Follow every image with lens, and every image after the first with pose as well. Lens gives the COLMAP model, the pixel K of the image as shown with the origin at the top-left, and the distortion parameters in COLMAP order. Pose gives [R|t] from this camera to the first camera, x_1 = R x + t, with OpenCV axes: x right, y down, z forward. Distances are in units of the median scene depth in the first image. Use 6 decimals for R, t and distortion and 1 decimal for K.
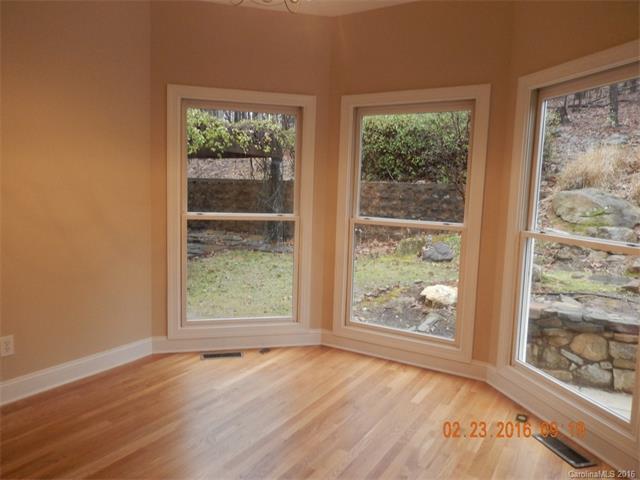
lens RADIAL K [[483.7, 0, 320.0], [0, 483.7, 240.0], [0, 0, 1]] dist [-0.001187, 0.004221]
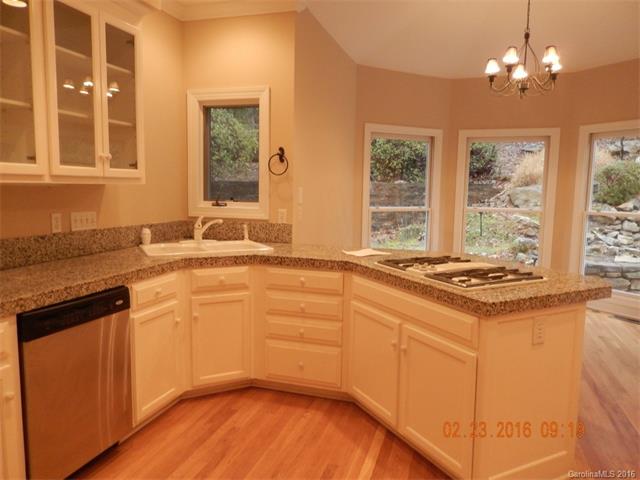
lens RADIAL K [[483.7, 0, 320.0], [0, 483.7, 240.0], [0, 0, 1]] dist [-0.001187, 0.004221]
pose [[0.972251, -0.041287, 0.230270, -0.363383], [0.040361, 0.999147, 0.008732, 0.012032], [-0.230434, 0.000804, 0.973088, -0.198280]]
